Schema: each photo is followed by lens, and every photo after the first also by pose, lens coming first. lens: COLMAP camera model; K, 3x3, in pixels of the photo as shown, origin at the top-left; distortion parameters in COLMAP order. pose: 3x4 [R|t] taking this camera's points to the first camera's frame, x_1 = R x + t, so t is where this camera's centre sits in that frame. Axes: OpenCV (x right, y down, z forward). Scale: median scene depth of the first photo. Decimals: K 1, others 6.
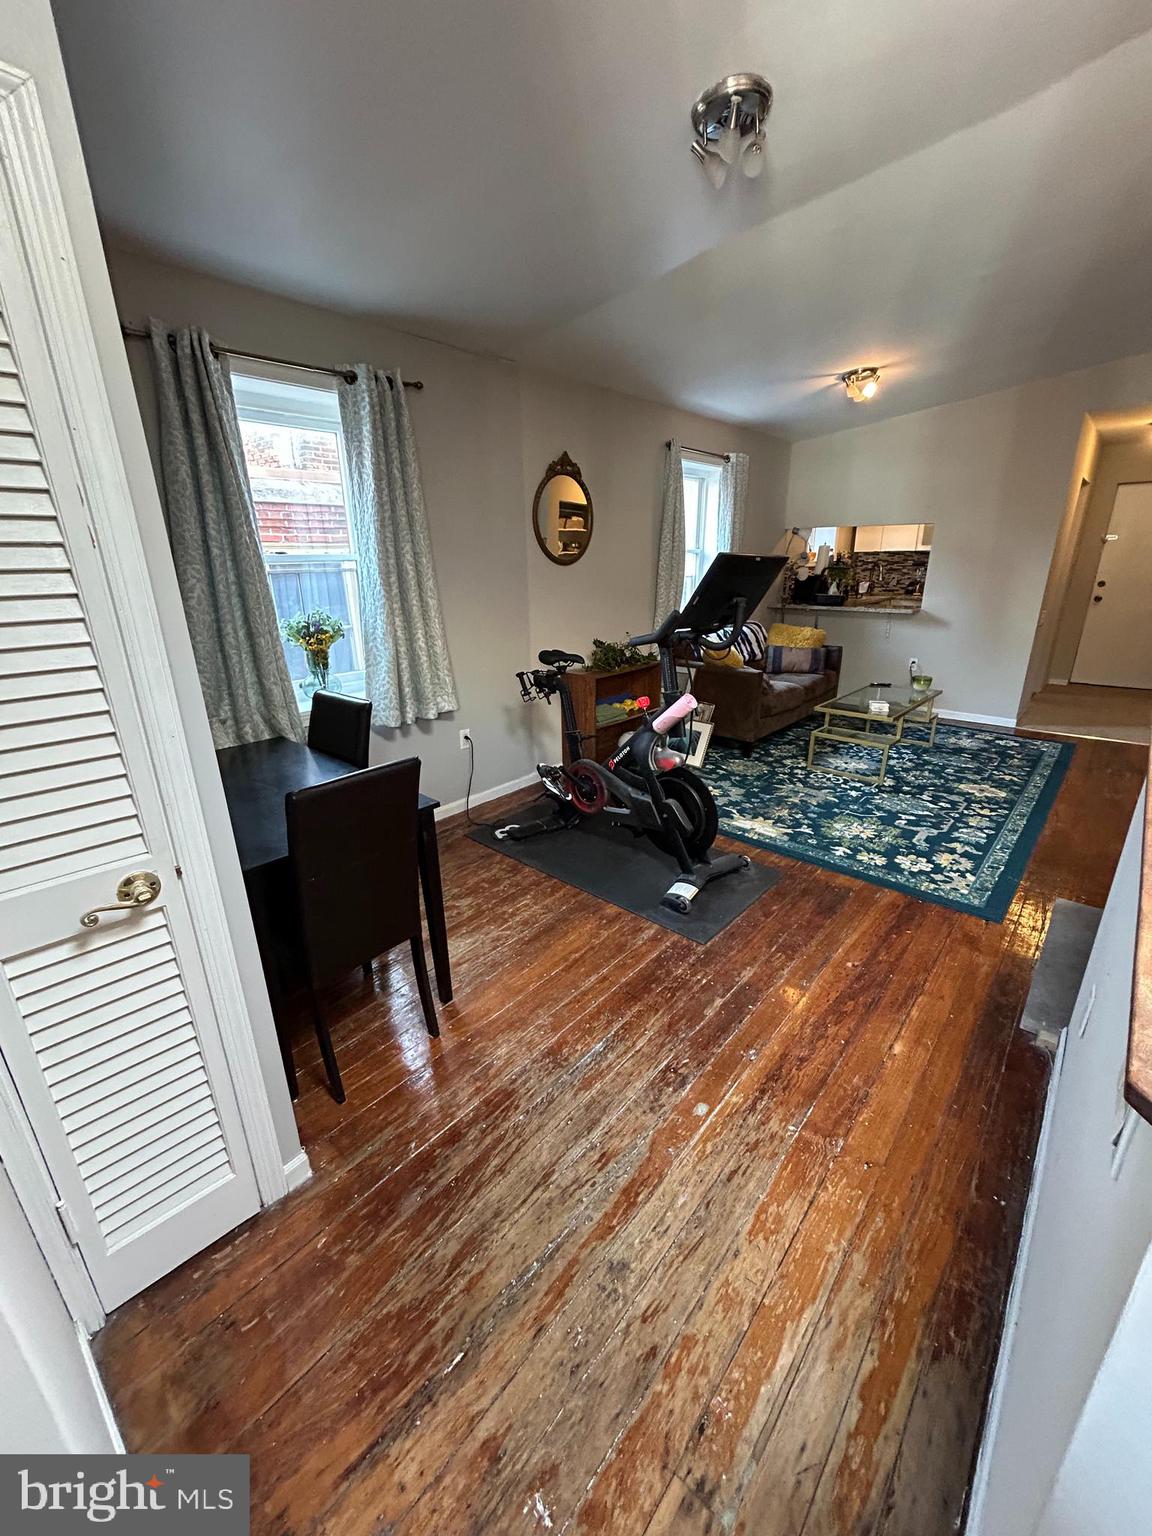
lens RADIAL K [[617.2, 0, 575.9], [0, 617.2, 766.0], [0, 0, 1]] dist [-0.004403, 0.001270]
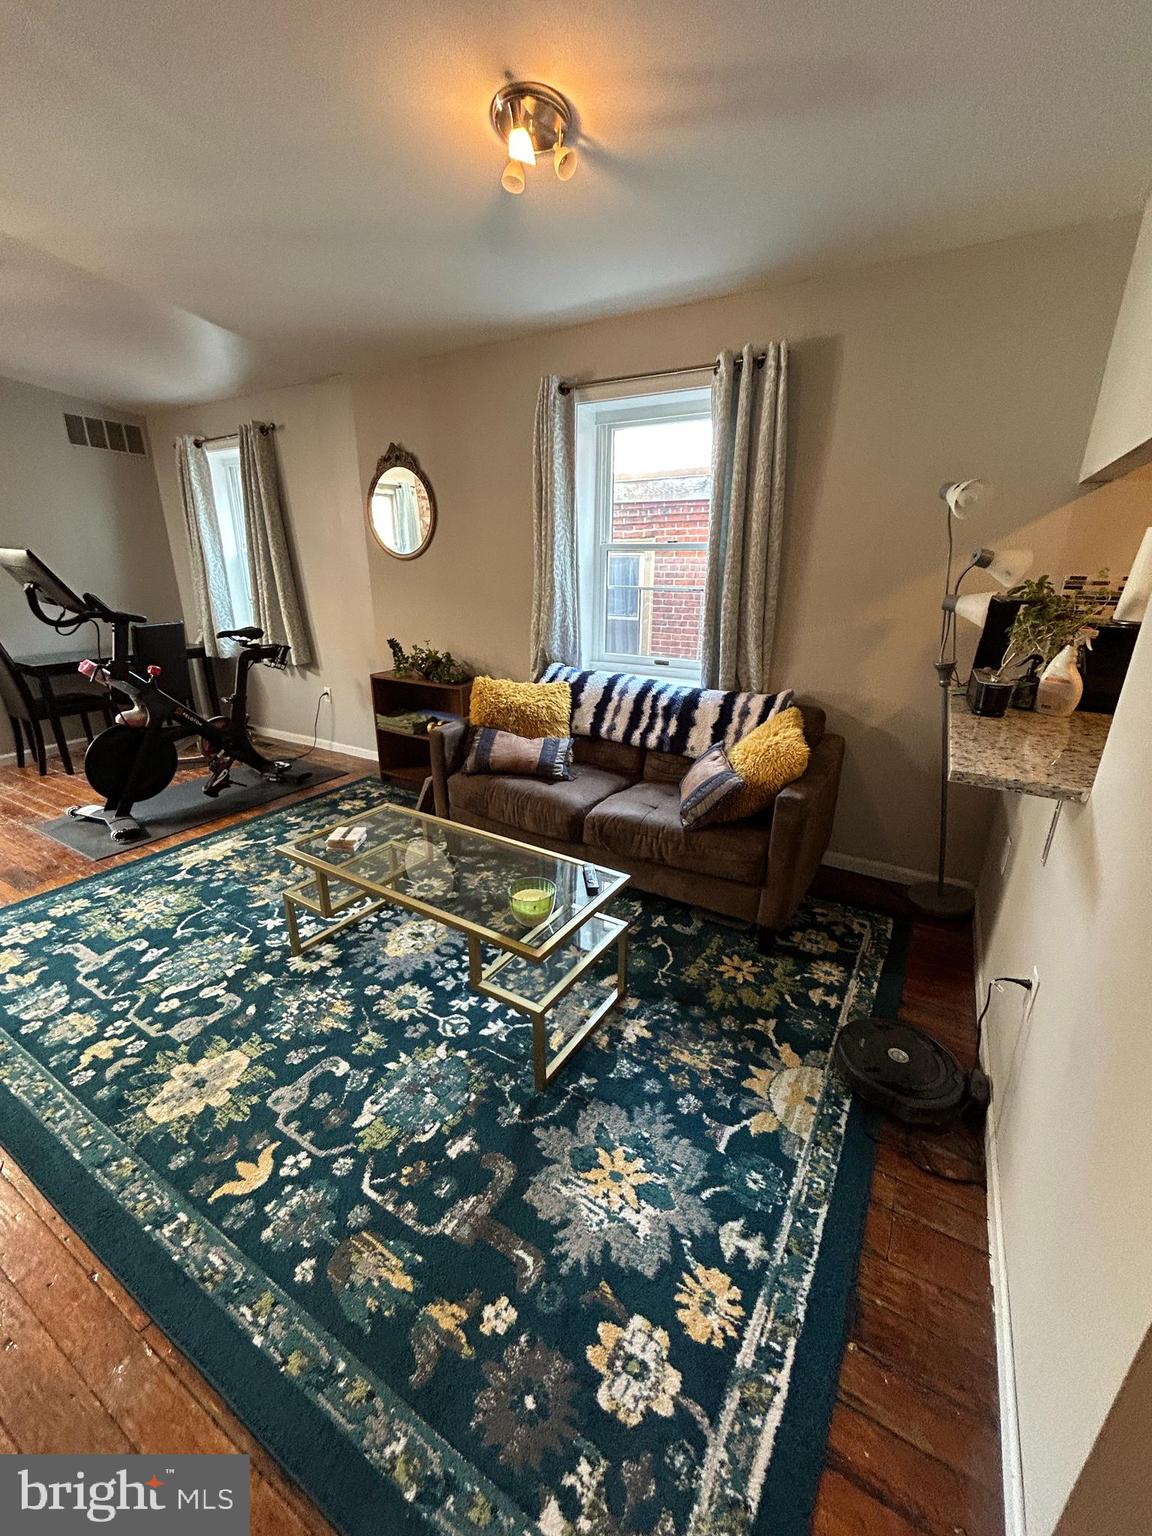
lens RADIAL K [[617.2, 0, 582.1], [0, 617.2, 766.2], [0, 0, 1]] dist [-0.004403, 0.001270]
pose [[0.188966, 0.328920, -0.925259, 1.239525], [-0.323966, 0.910363, 0.257461, -0.441606], [0.927005, 0.251101, 0.278586, 1.272259]]
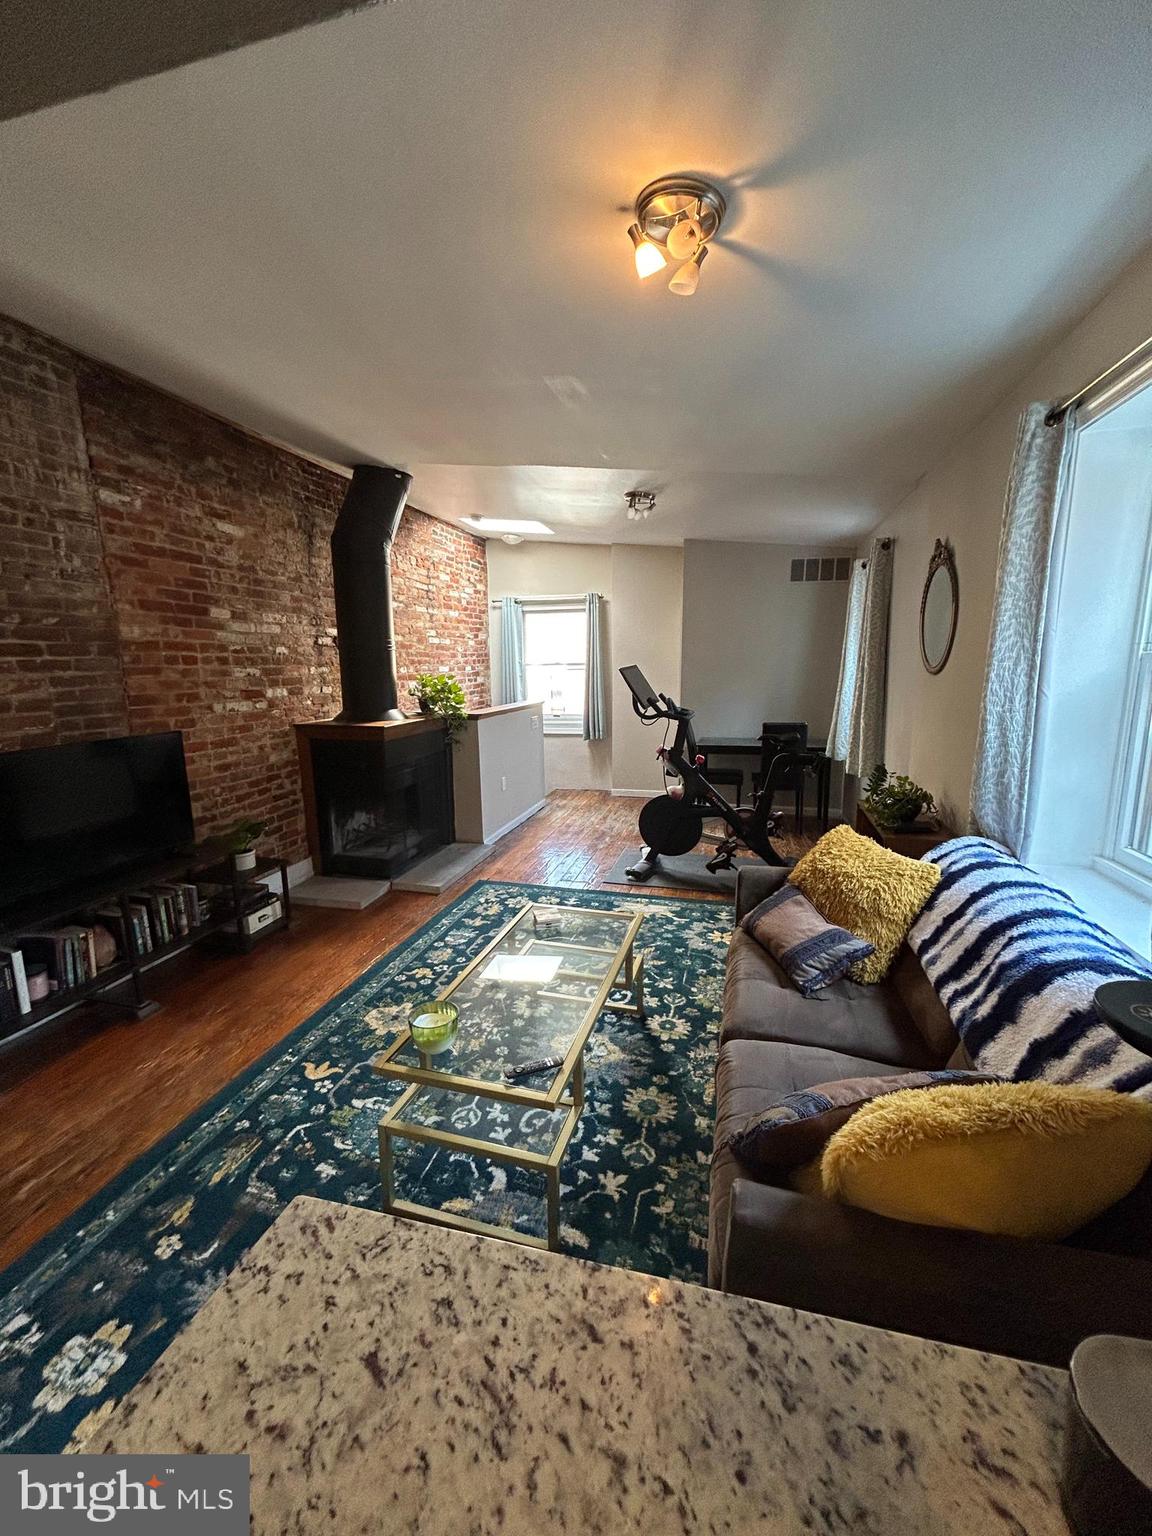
lens RADIAL K [[617.2, 0, 574.1], [0, 617.2, 765.7], [0, 0, 1]] dist [-0.004403, 0.001270]
pose [[-0.897526, 0.100577, -0.429339, 0.881495], [-0.115658, 0.885861, 0.449303, -0.622874], [0.425524, 0.452918, -0.783451, 1.755920]]
